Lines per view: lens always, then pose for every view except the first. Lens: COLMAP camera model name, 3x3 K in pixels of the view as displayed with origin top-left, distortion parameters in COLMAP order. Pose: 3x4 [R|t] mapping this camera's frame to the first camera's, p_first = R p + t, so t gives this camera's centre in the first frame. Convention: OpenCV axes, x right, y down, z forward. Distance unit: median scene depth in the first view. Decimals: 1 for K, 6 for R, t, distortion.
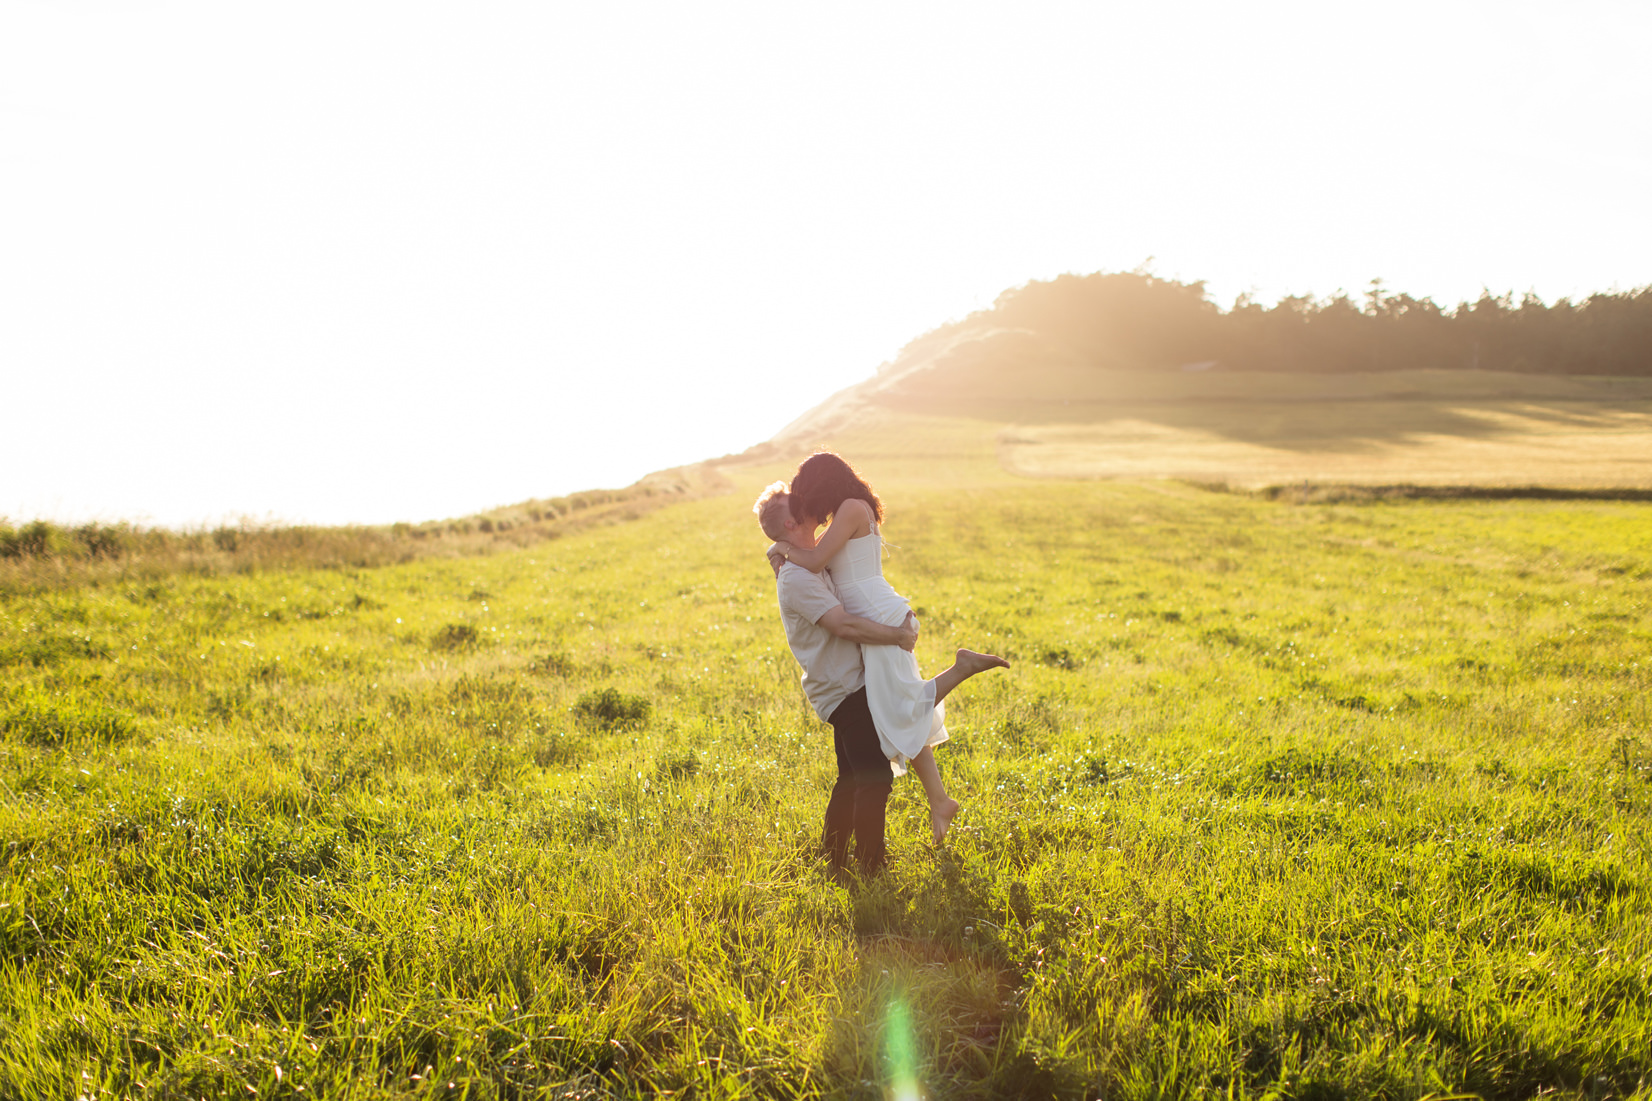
lens RADIAL K [[2401.0, 0, 842.9], [0, 2401.0, 548.9], [0, 0, 1]] dist [0.022683, 0.000000]
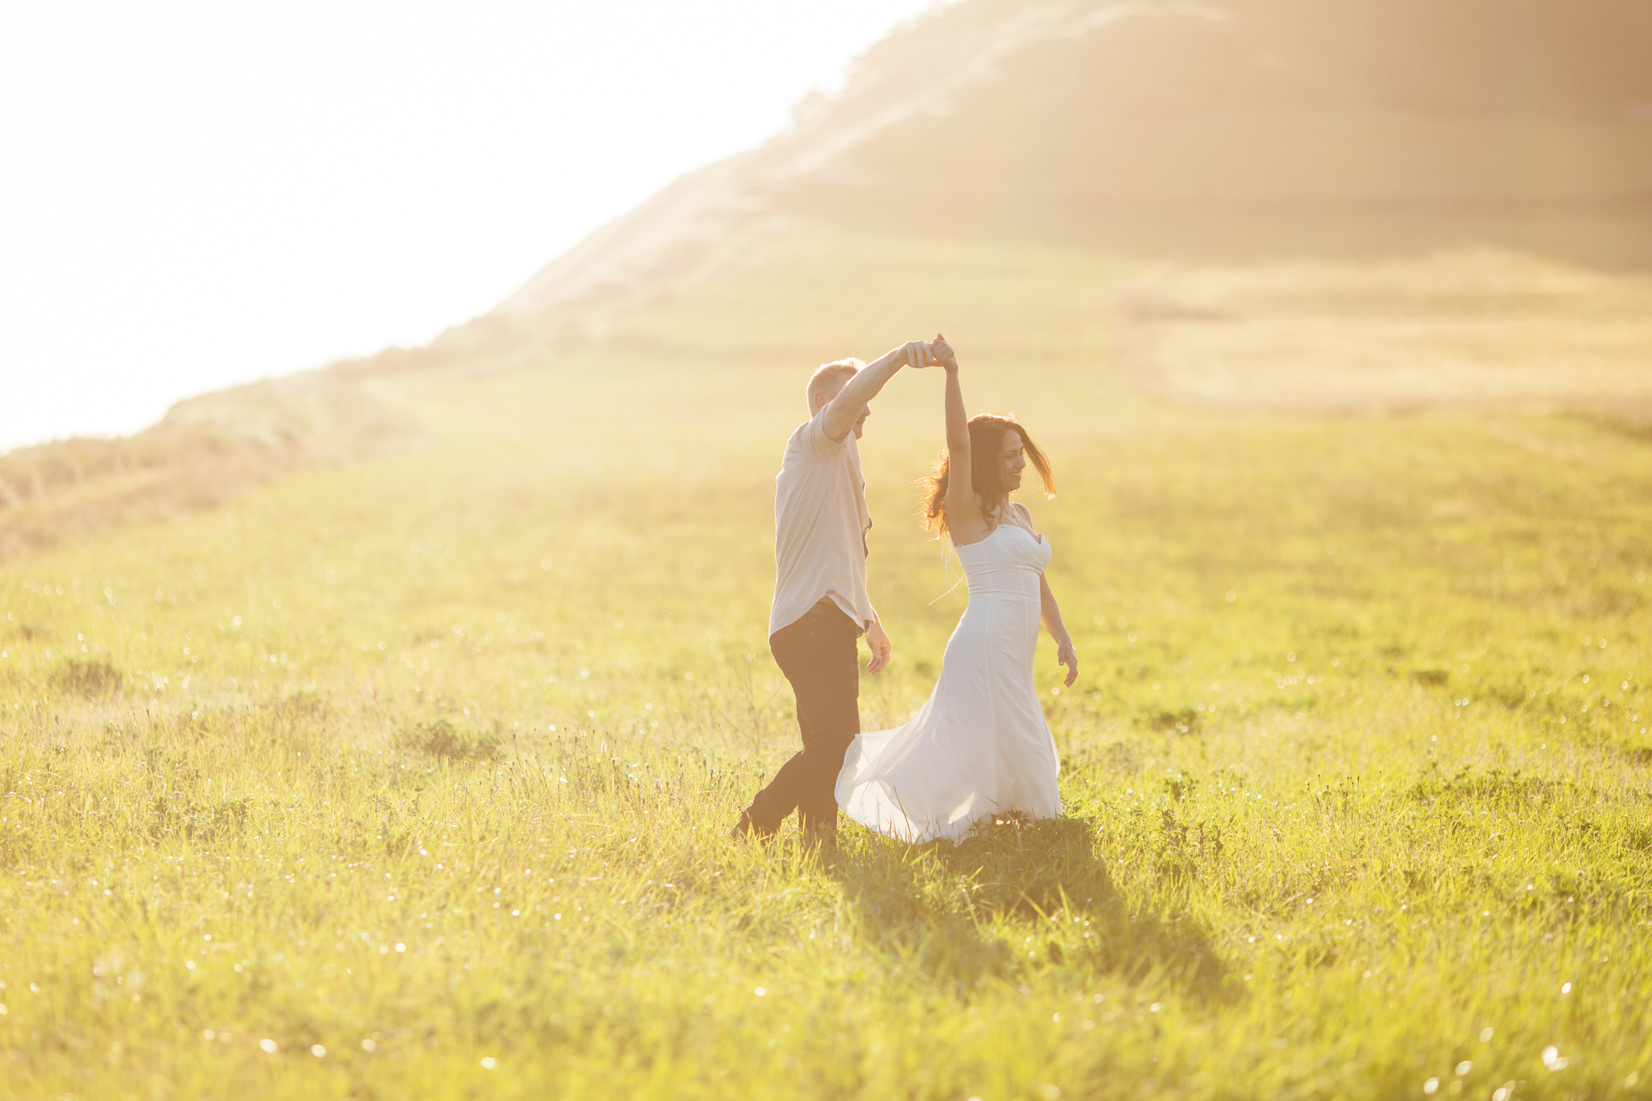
lens RADIAL K [[2401.0, 0, 829.6], [0, 2401.0, 548.1], [0, 0, 1]] dist [0.022683, 0.000000]
pose [[0.999899, 0.002190, -0.014057, 0.025131], [-0.001586, 0.999081, 0.042823, -0.024479], [0.014138, -0.042796, 0.998984, 0.630202]]
